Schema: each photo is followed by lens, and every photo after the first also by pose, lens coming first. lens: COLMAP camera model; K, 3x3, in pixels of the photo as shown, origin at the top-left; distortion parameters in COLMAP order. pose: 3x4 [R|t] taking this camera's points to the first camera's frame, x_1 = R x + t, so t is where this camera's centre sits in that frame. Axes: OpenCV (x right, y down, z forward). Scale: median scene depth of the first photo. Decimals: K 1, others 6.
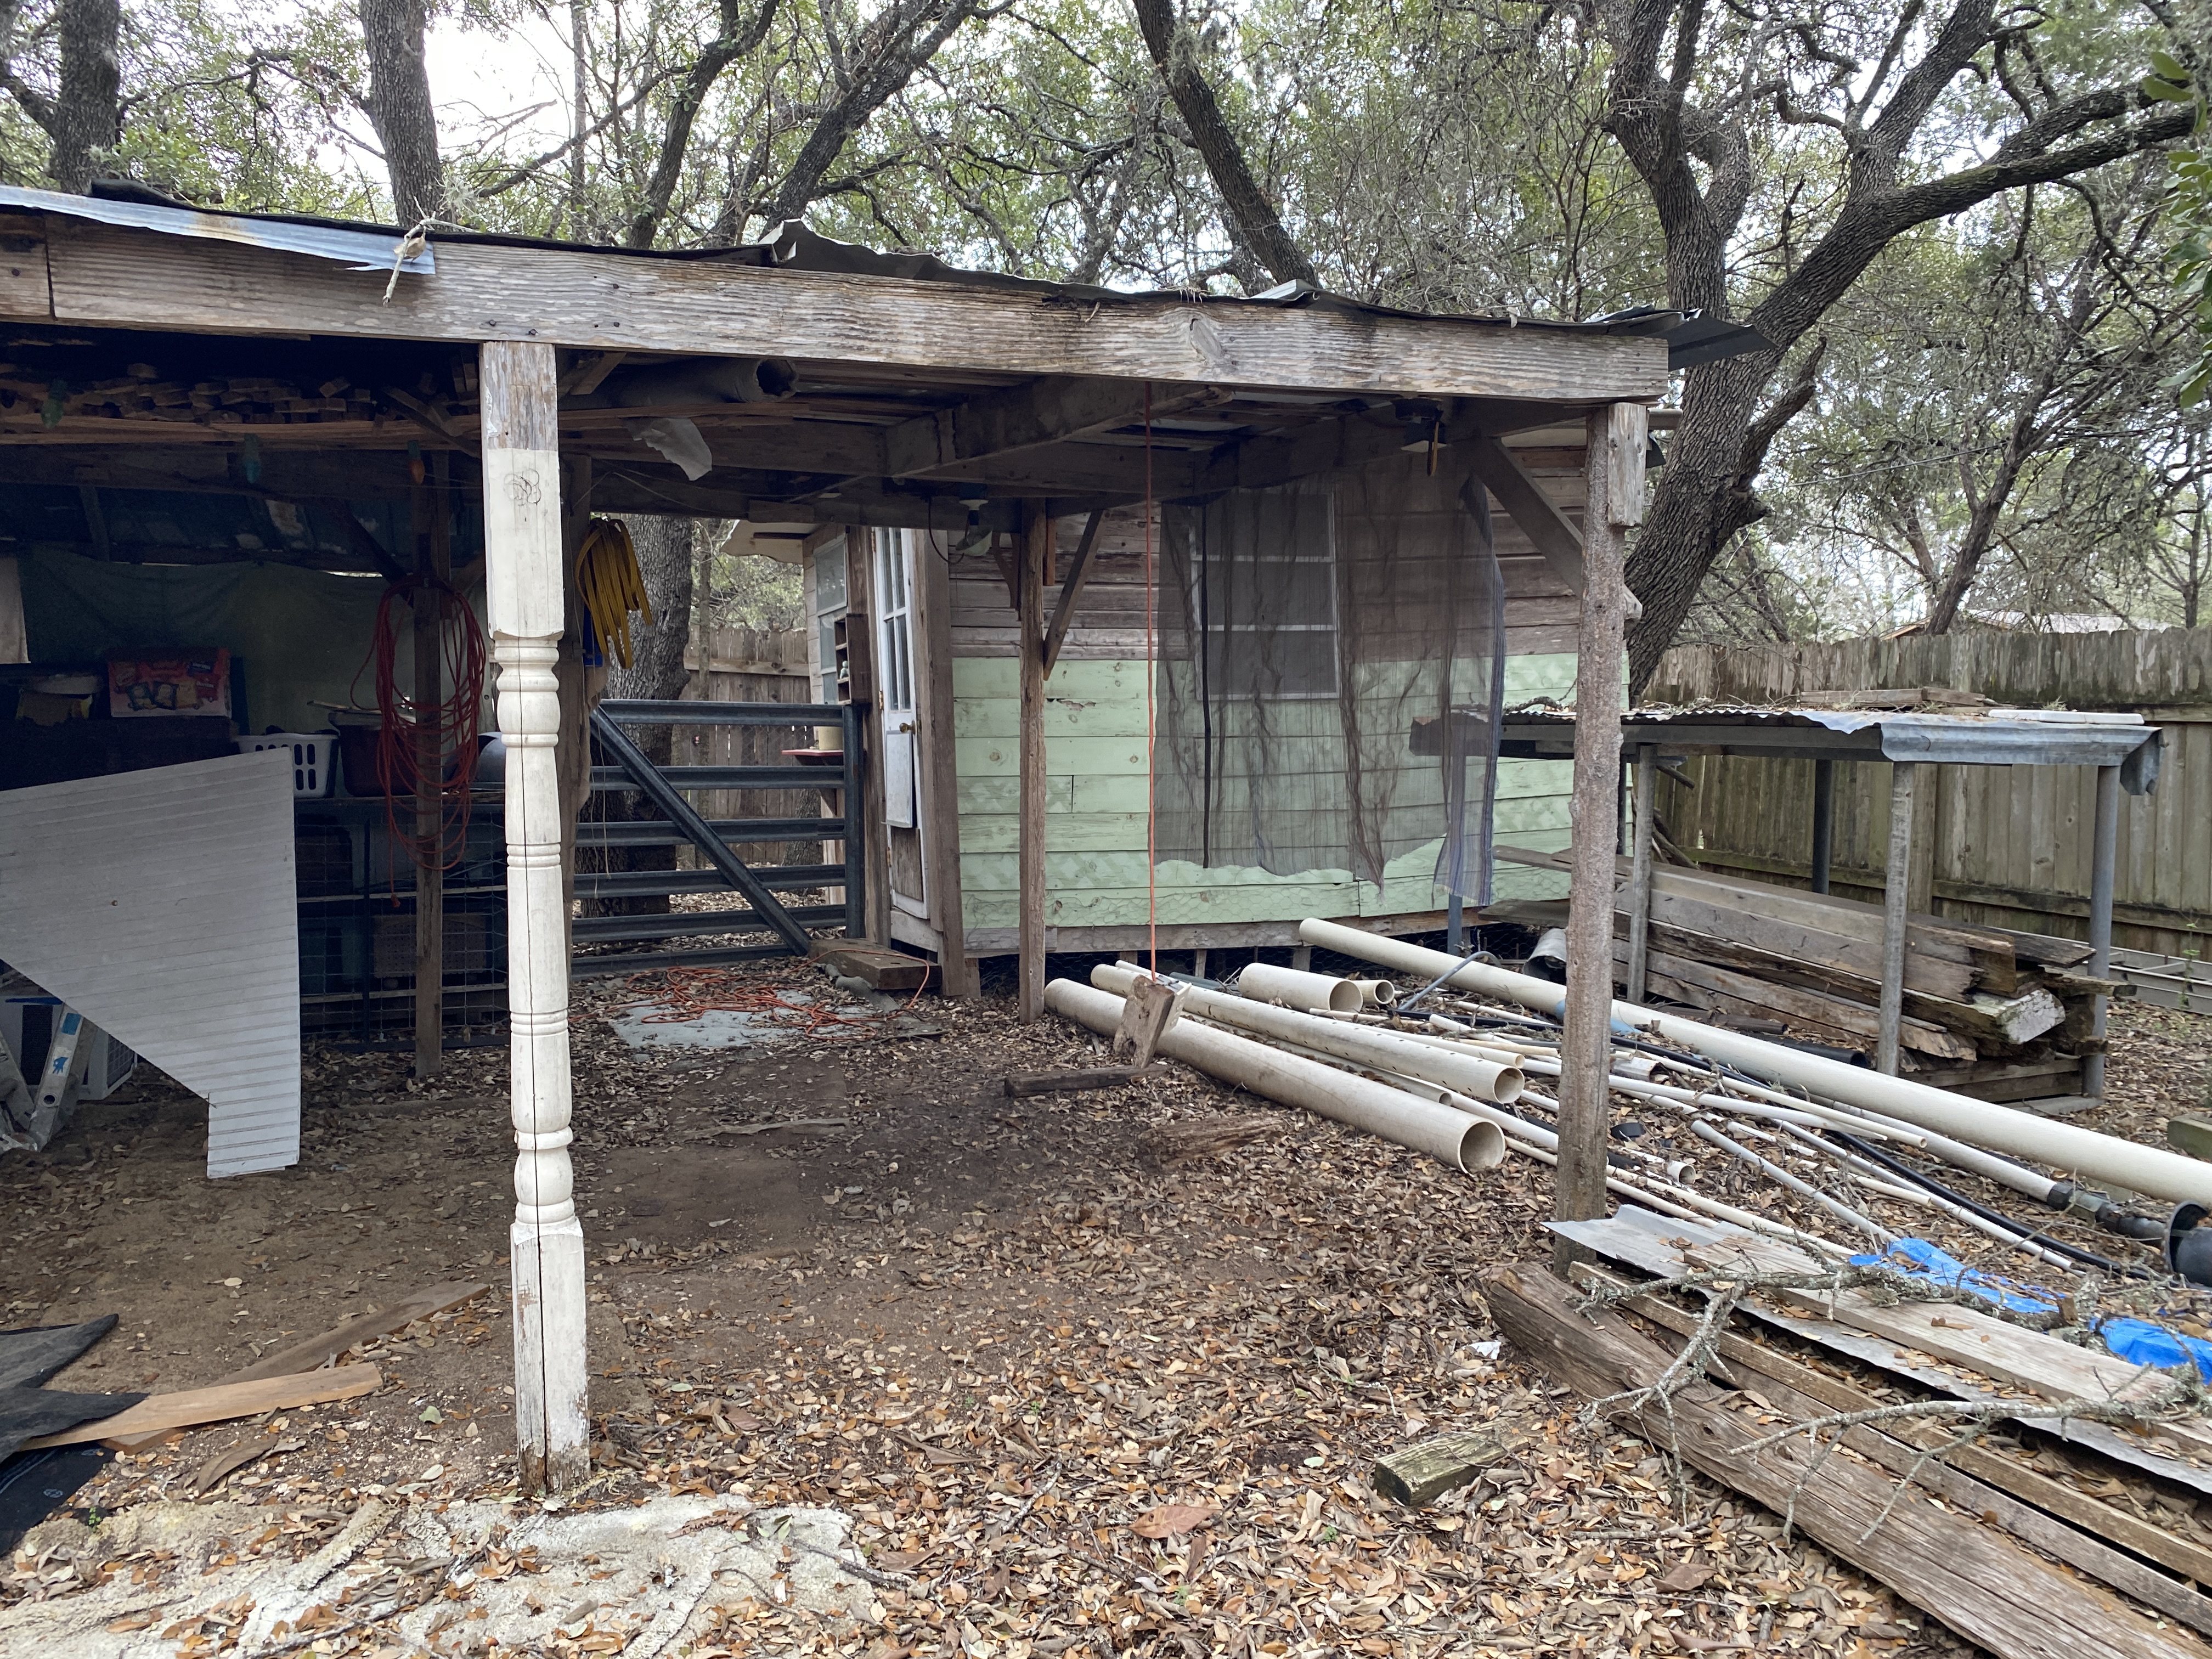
lens RADIAL K [[1727.1, 0, 1133.0], [0, 1727.1, 928.4], [0, 0, 1]] dist [0.010067, -0.044202]
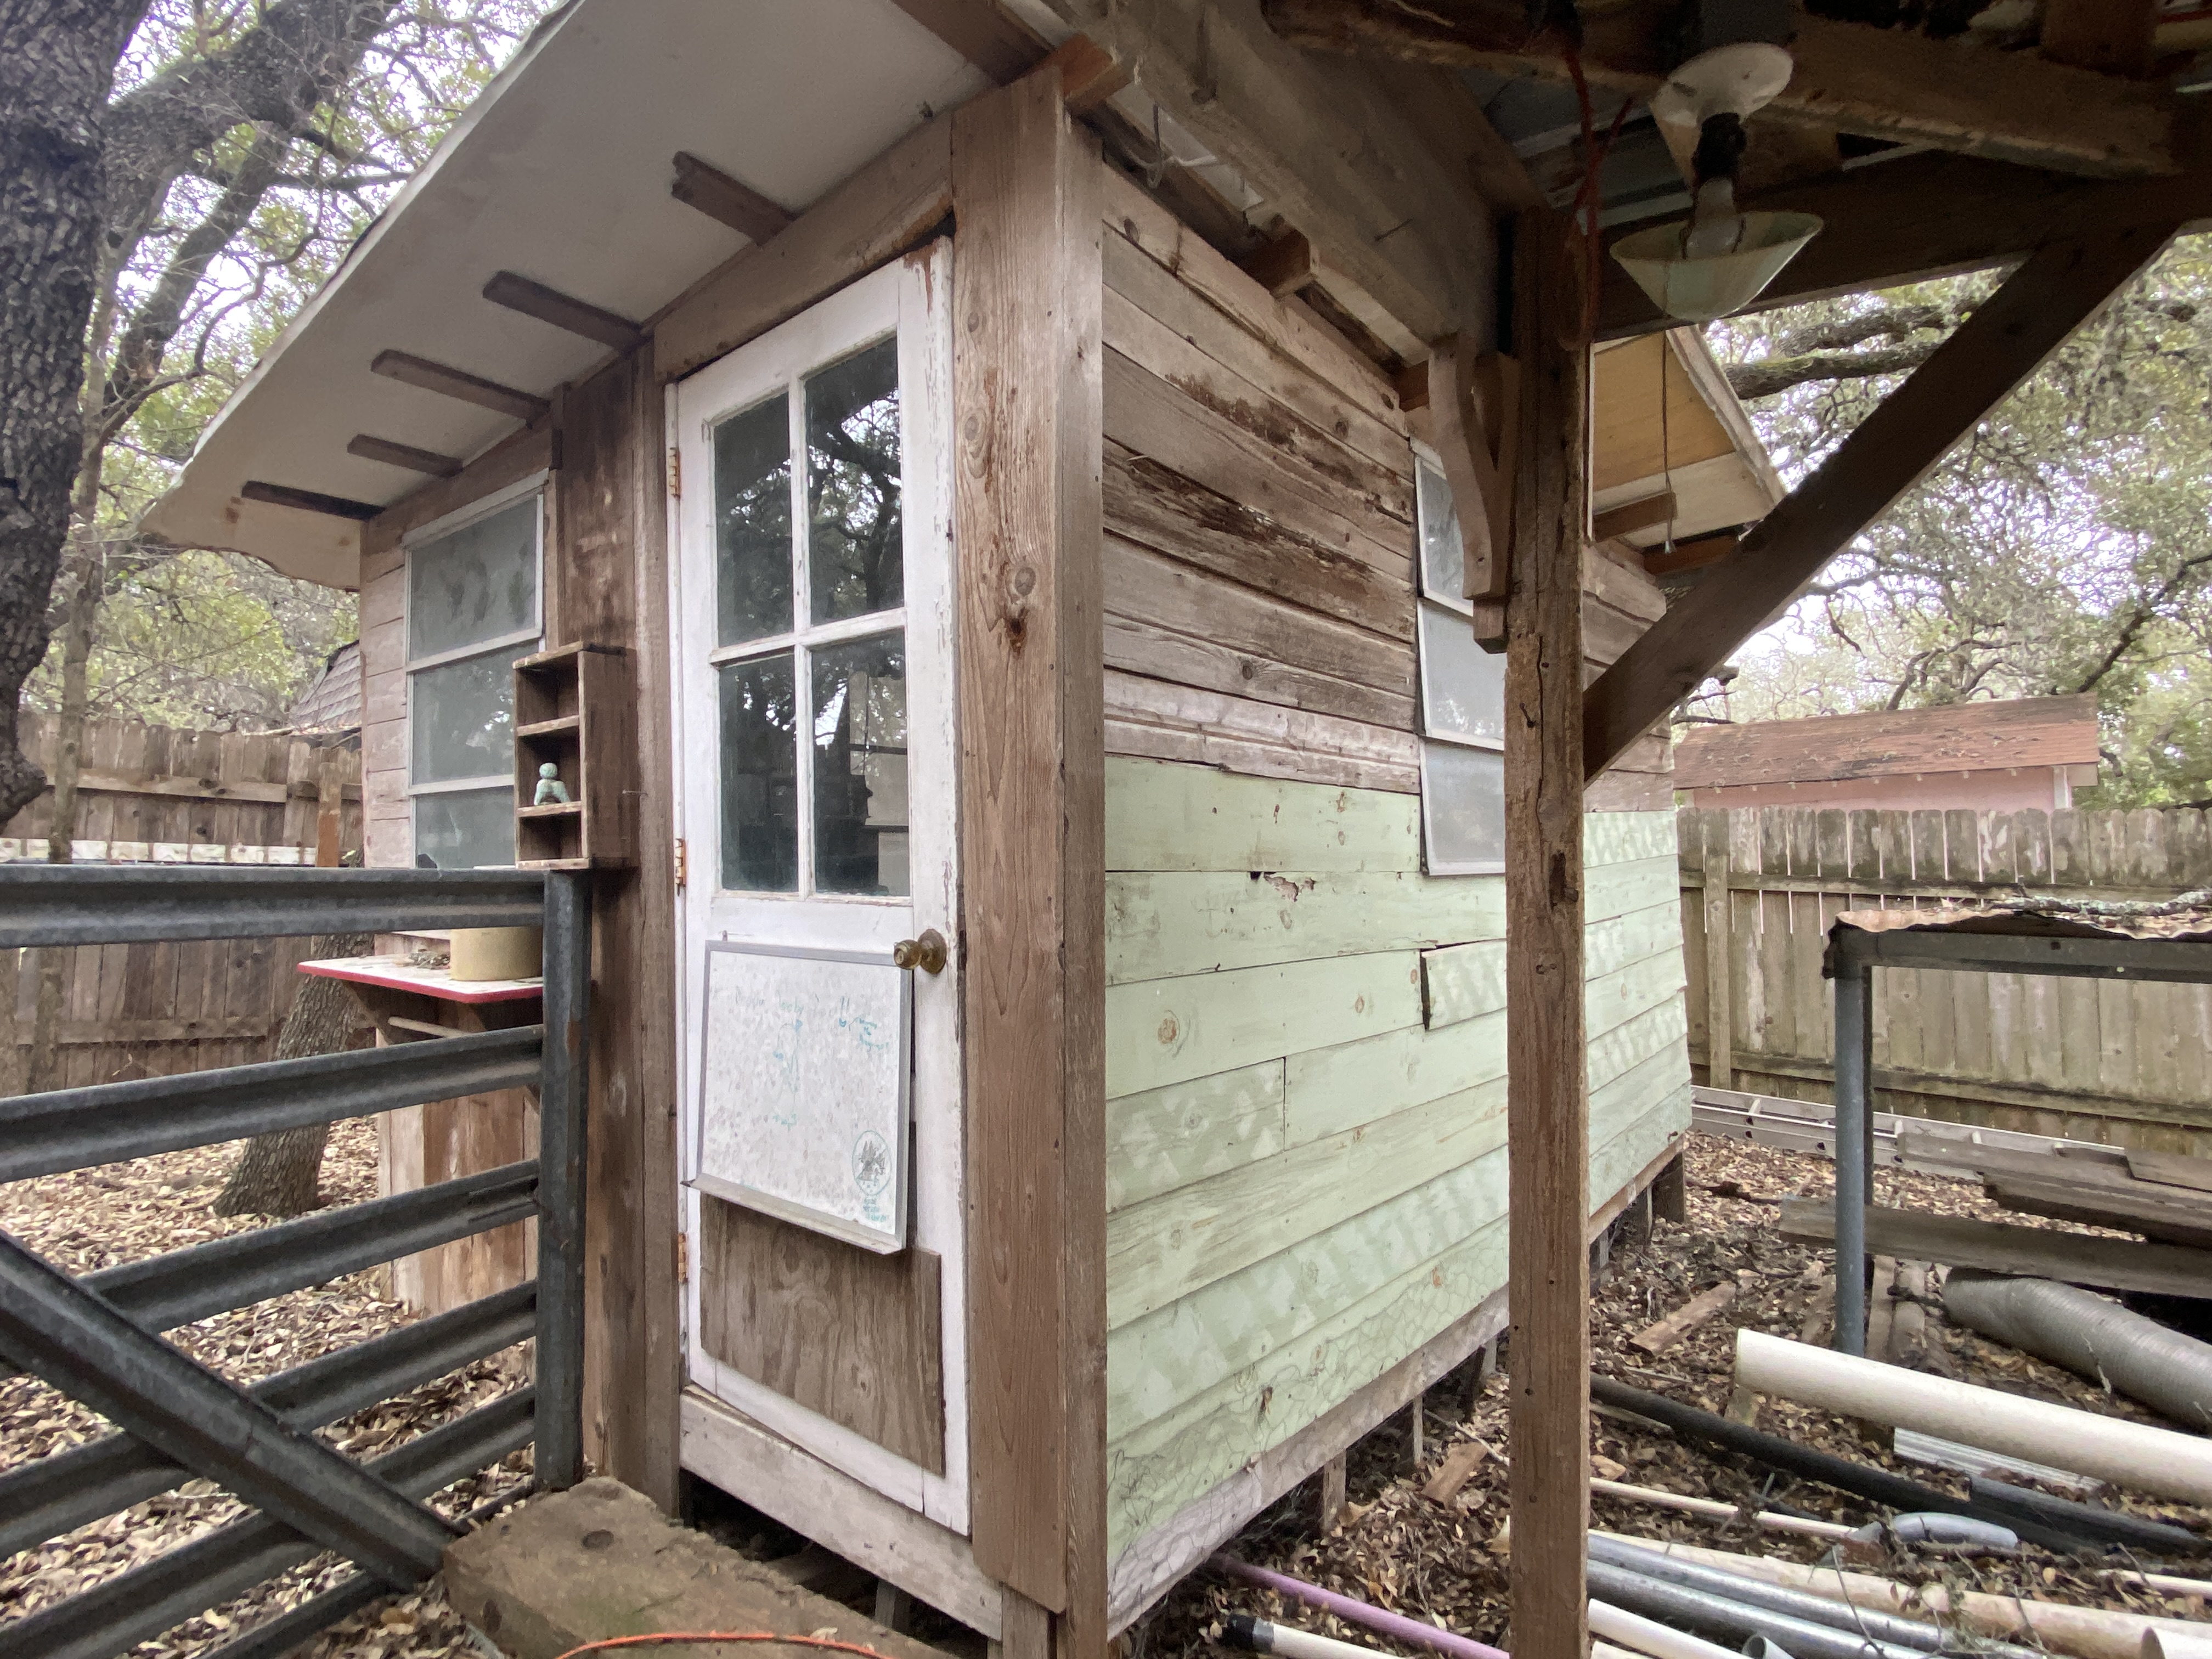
lens RADIAL K [[1080.9, 0, 1110.4], [0, 1080.9, 847.8], [0, 0, 1]] dist [0.042249, -0.040234]
pose [[0.861166, 0.021174, 0.507883, -0.182228], [0.042694, 0.992589, -0.113773, -0.099527], [-0.506528, 0.119661, 0.853880, 0.713782]]
